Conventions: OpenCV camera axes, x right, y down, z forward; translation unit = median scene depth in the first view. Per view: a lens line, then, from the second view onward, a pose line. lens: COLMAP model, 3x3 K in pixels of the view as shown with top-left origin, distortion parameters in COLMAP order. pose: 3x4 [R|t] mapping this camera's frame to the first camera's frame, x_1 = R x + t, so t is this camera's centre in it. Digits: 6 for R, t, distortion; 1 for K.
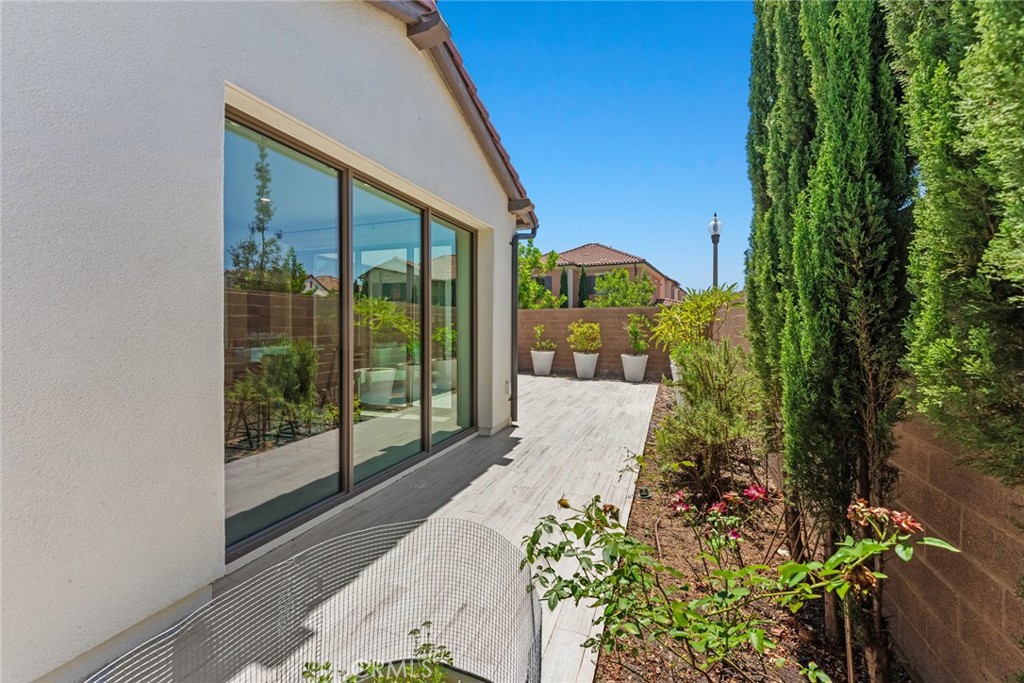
lens RADIAL K [[417.2, 0, 520.7], [0, 417.2, 327.5], [0, 0, 1]] dist [-0.001779, -0.000215]
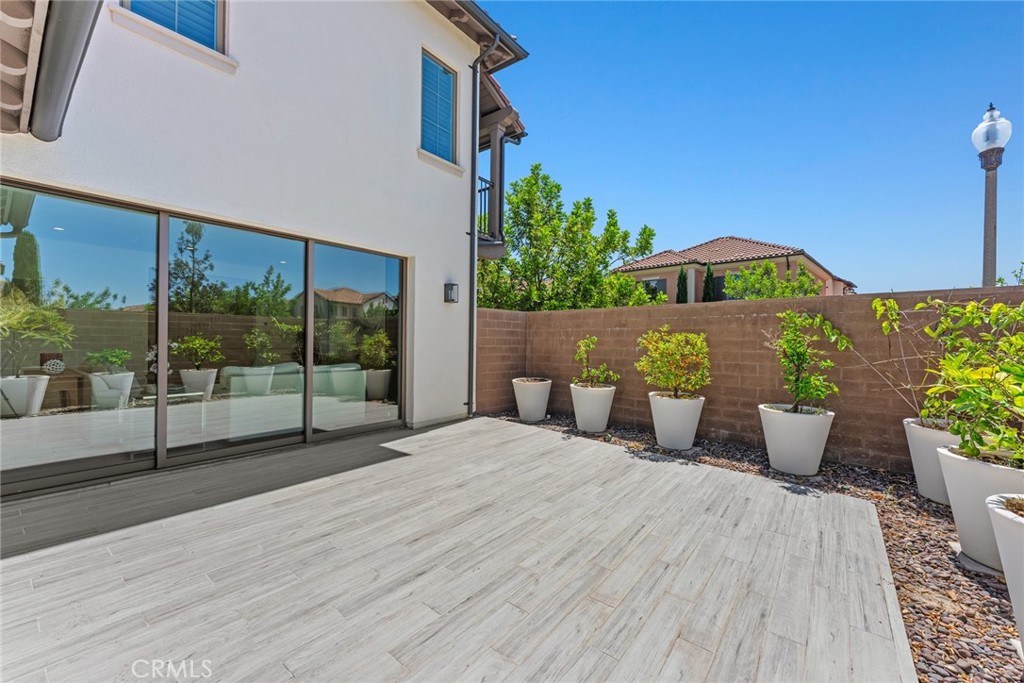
lens RADIAL K [[412.7, 0, 510.8], [0, 412.7, 340.2], [0, 0, 1]] dist [0.000350, -0.000153]
pose [[0.950194, 0.010210, -0.311492, 0.213121], [-0.011566, 0.999930, -0.002507, 0.002220], [0.311444, 0.005984, 0.950246, 0.848283]]
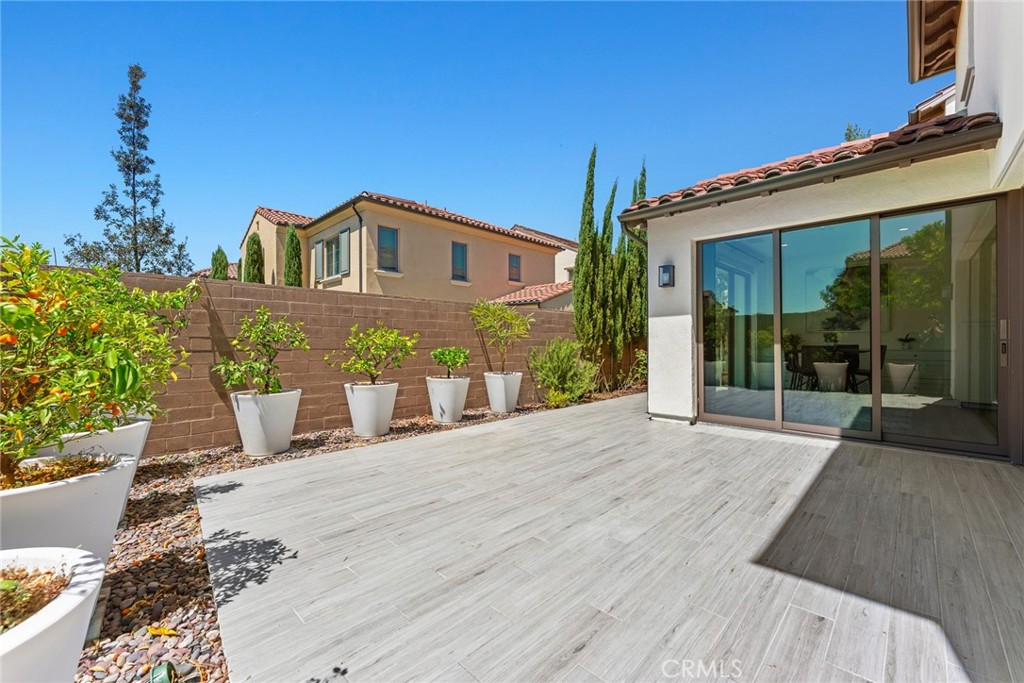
lens RADIAL K [[407.2, 0, 512.0], [0, 407.2, 341.5], [0, 0, 1]] dist [0.000363, -0.000298]
pose [[-0.910006, 0.001393, 0.414593, -0.113696], [0.002373, 0.999995, 0.001850, 0.025335], [-0.414589, 0.002667, -0.910005, 1.841665]]
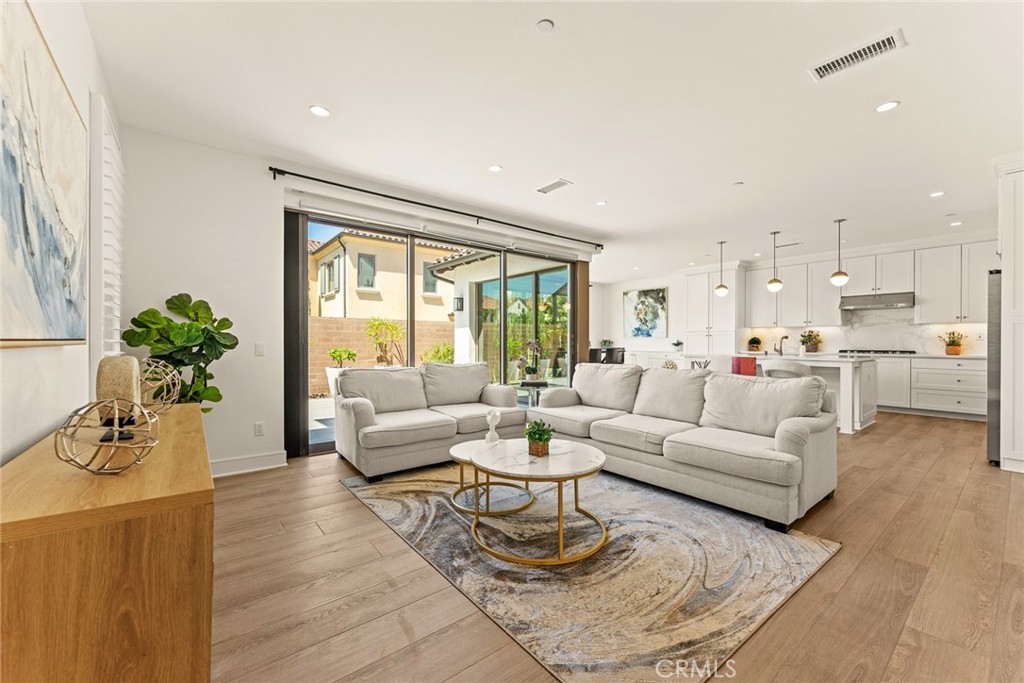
lens RADIAL K [[407.2, 0, 512.0], [0, 407.2, 341.5], [0, 0, 1]] dist [0.000363, -0.000298]
pose [[-0.852795, 0.000179, 0.522246, -0.926863], [0.000634, 1.000000, 0.000692, 0.013571], [-0.522245, 0.000921, -0.852795, 1.993834]]
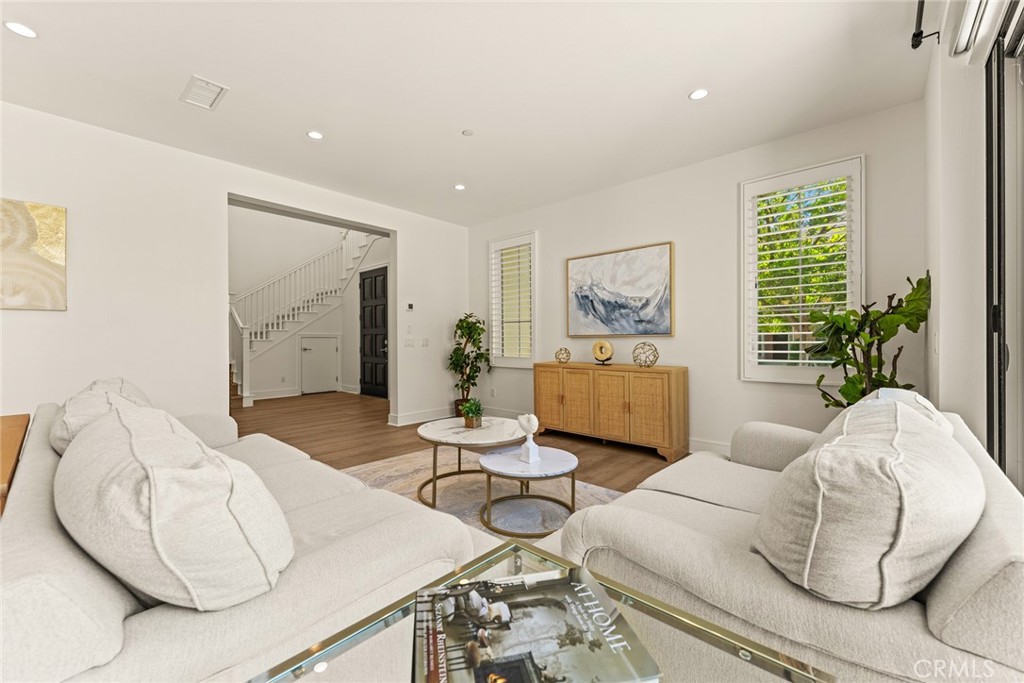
lens RADIAL K [[407.2, 0, 512.0], [0, 407.2, 341.5], [0, 0, 1]] dist [0.000363, -0.000298]
pose [[0.925504, -0.000753, -0.378736, -0.536339], [0.002037, 0.999993, 0.002989, 0.021447], [0.378732, -0.003538, 0.925500, 1.256045]]
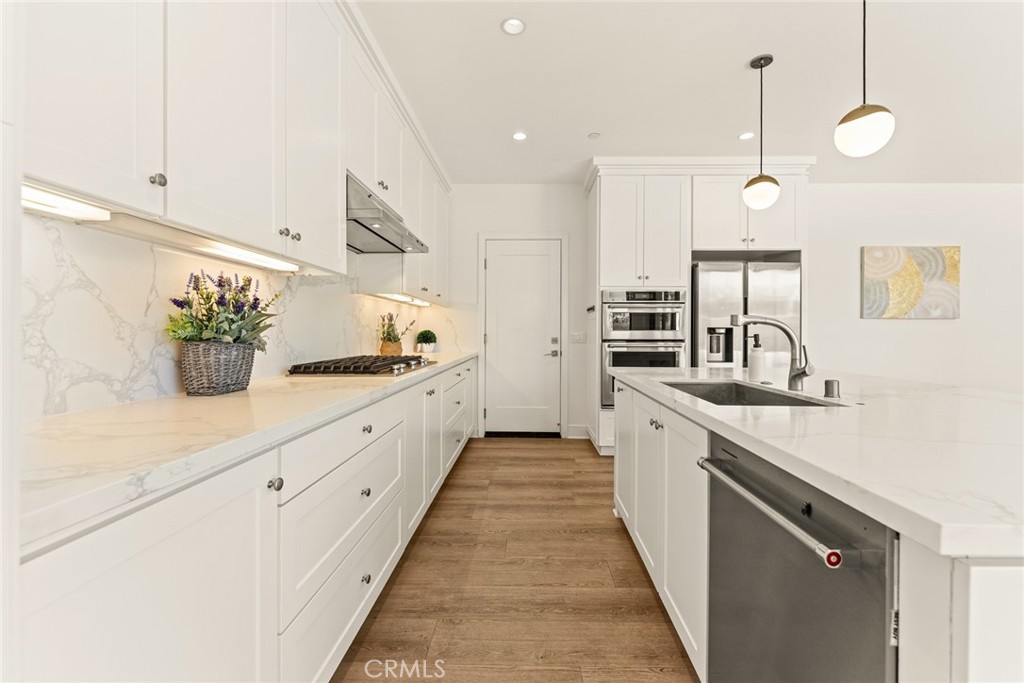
lens RADIAL K [[415.1, 0, 521.9], [0, 415.1, 335.8], [0, 0, 1]] dist [-0.000645, -0.000201]
pose [[0.324122, 0.001905, -0.946013, -0.779923], [-0.003924, 0.999992, 0.000670, 0.016609], [0.946007, 0.003495, 0.324127, 0.599326]]
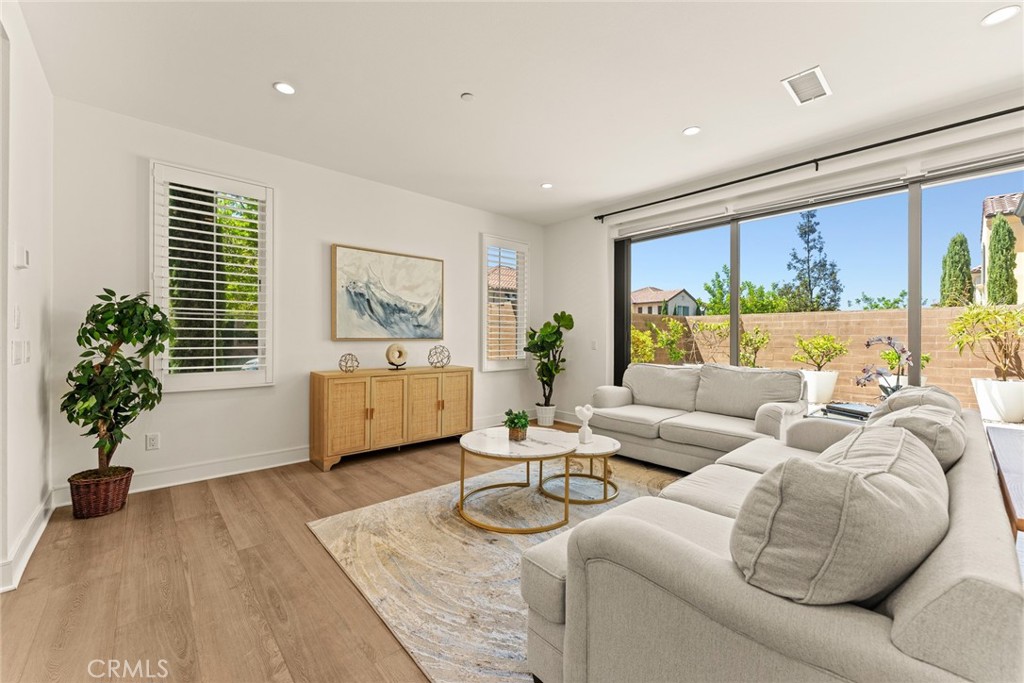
lens RADIAL K [[407.2, 0, 512.0], [0, 407.2, 341.5], [0, 0, 1]] dist [0.000363, -0.000298]
pose [[0.466400, -0.003312, 0.884568, -1.130643], [-0.002815, 0.999982, 0.005229, 0.013891], [-0.884569, -0.004929, 0.466382, 1.466419]]
